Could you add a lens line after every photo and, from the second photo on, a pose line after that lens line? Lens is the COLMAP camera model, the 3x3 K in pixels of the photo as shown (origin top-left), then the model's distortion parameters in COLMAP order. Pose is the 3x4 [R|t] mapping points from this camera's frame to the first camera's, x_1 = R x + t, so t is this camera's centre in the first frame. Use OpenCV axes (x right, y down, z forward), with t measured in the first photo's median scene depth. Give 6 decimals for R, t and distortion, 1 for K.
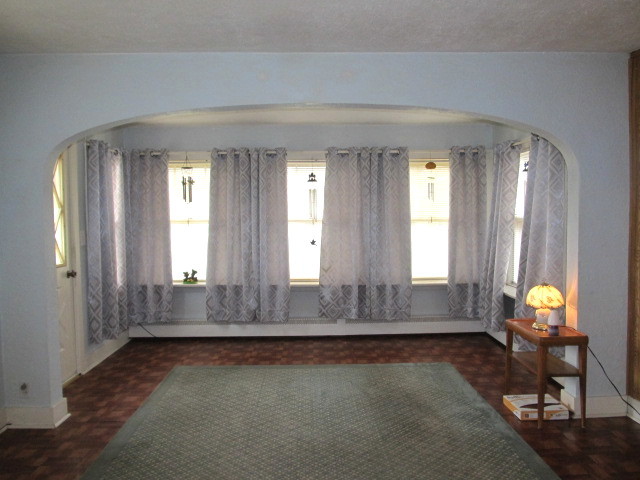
lens RADIAL K [[526.7, 0, 318.6], [0, 526.7, 242.0], [0, 0, 1]] dist [-0.062142, 0.030068]
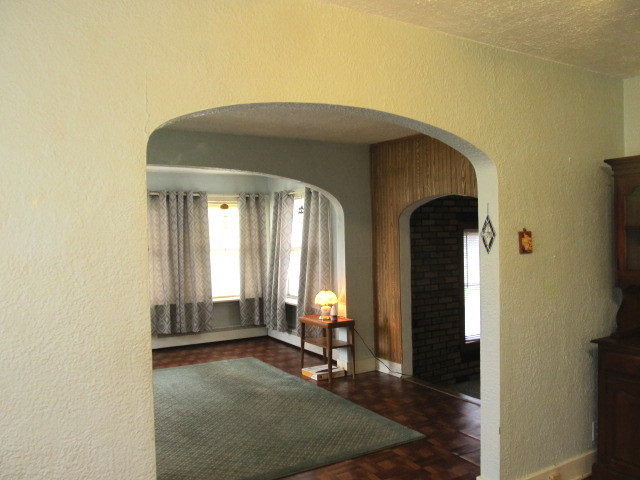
lens RADIAL K [[526.7, 0, 318.0], [0, 526.7, 241.0], [0, 0, 1]] dist [-0.062142, 0.030068]
pose [[0.872261, -0.007305, 0.488987, -0.223605], [0.036875, 0.998024, -0.050868, 0.010722], [-0.487649, 0.062402, 0.870807, -0.224530]]
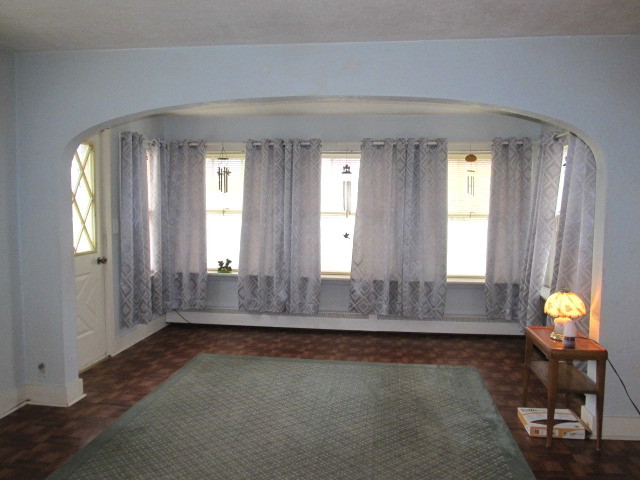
lens RADIAL K [[526.7, 0, 319.6], [0, 526.7, 240.8], [0, 0, 1]] dist [-0.062142, 0.030068]
pose [[0.988867, 0.029322, -0.145885, 0.090932], [-0.026265, 0.999394, 0.022837, -0.011177], [0.146466, -0.018751, 0.989038, 0.021443]]
